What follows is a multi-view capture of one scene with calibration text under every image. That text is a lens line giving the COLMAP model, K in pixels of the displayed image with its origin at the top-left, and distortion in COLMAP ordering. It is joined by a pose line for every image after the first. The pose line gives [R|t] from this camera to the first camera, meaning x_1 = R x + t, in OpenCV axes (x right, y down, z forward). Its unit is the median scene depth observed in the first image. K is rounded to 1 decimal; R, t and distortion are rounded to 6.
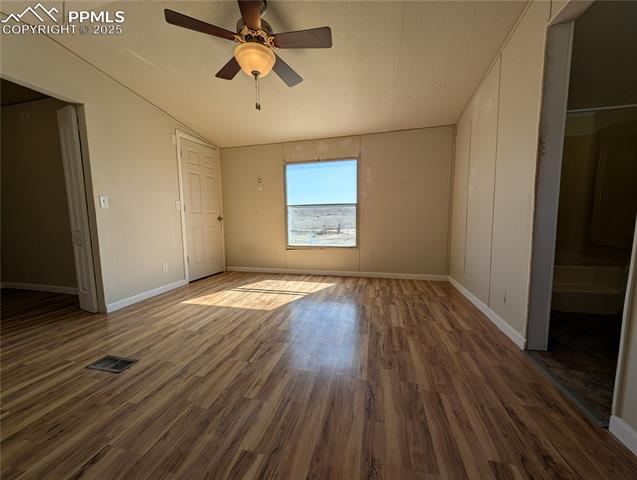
lens RADIAL K [[239.3, 0, 316.3], [0, 239.3, 241.1], [0, 0, 1]] dist [0.000750, -0.000287]
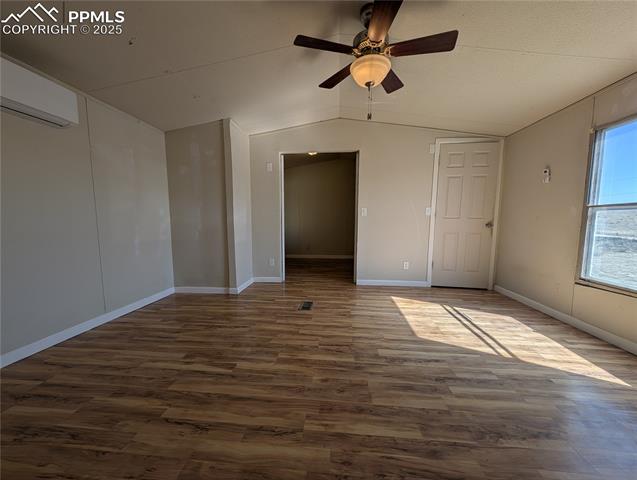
lens RADIAL K [[239.3, 0, 316.3], [0, 239.3, 241.1], [0, 0, 1]] dist [0.000750, -0.000287]
pose [[0.151892, 0.105603, -0.982739, 0.461389], [-0.108973, 0.990004, 0.089541, -0.067987], [0.982372, 0.093492, 0.161881, 0.406594]]
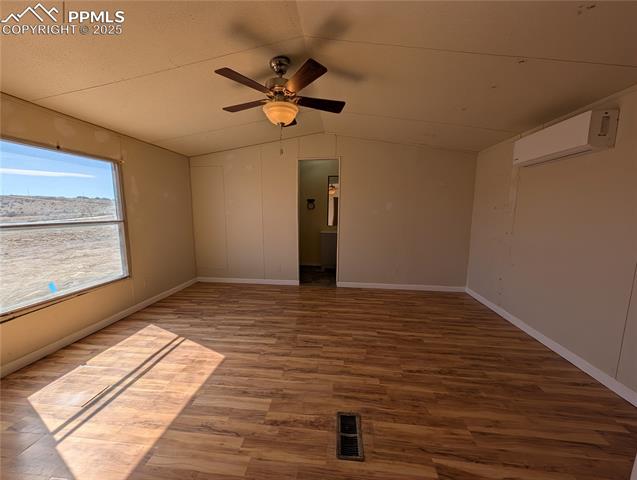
lens RADIAL K [[239.3, 0, 316.3], [0, 239.3, 241.1], [0, 0, 1]] dist [0.000750, -0.000287]
pose [[-0.142774, -0.109928, 0.983632, -0.876986], [0.100551, 0.987060, 0.124907, -0.160449], [-0.984634, 0.116739, -0.129873, 0.627688]]
